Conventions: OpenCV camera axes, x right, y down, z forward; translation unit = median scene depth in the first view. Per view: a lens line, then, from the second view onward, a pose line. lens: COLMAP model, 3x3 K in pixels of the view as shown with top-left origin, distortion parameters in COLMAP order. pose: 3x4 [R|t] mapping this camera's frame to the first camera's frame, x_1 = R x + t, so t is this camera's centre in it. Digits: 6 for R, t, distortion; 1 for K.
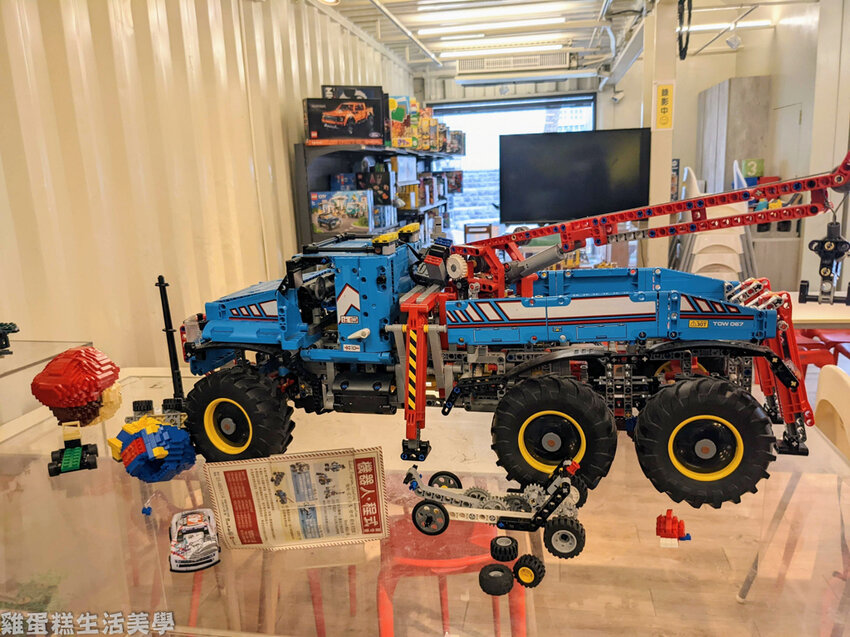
lens RADIAL K [[685.8, 0, 430.9], [0, 685.8, 337.5], [0, 0, 1]] dist [0.037843, -0.070743]
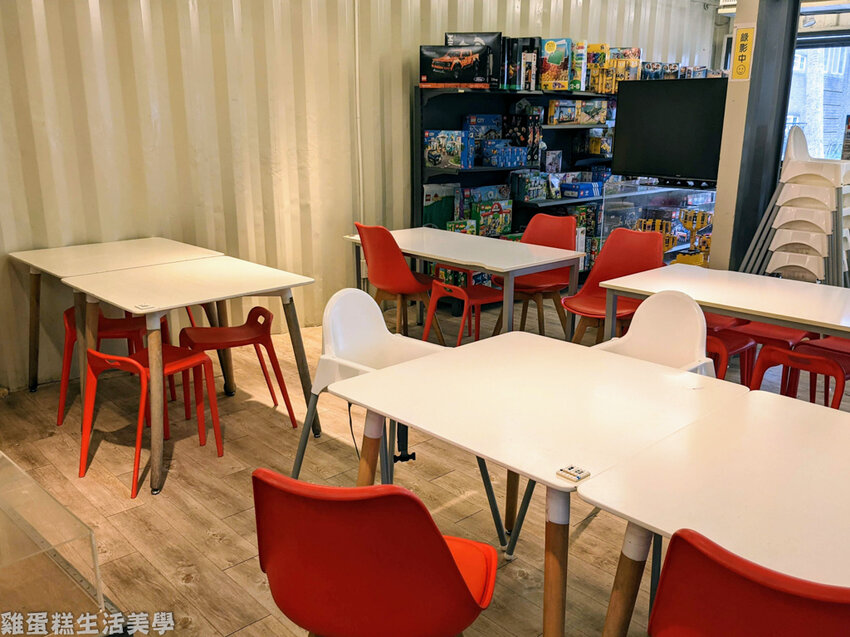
lens RADIAL K [[732.9, 0, 441.0], [0, 732.9, 349.7], [0, 0, 1]] dist [0.036203, -0.061625]
pose [[0.808950, 0.219806, -0.545239, 0.584553], [-0.173037, 0.975411, 0.136497, -0.026111], [0.561835, -0.016073, 0.827093, -0.000665]]
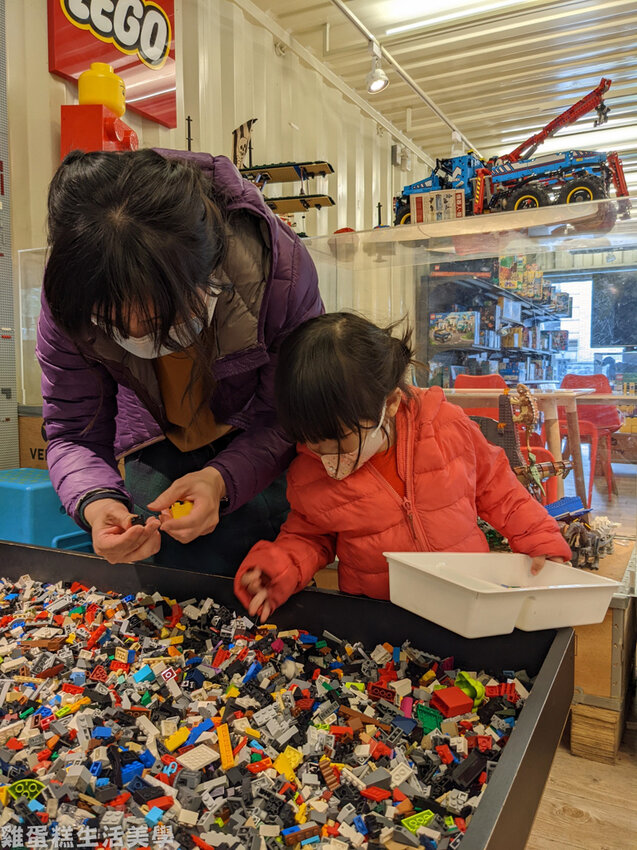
lens RADIAL K [[685.8, 0, 322.0], [0, 685.8, 424.9], [0, 0, 1]] dist [0.037843, -0.070743]
pose [[0.949809, 0.057167, -0.307563, 0.037957], [-0.105167, 0.984290, -0.141822, 0.192412], [0.294624, 0.167049, 0.940899, -0.222580]]
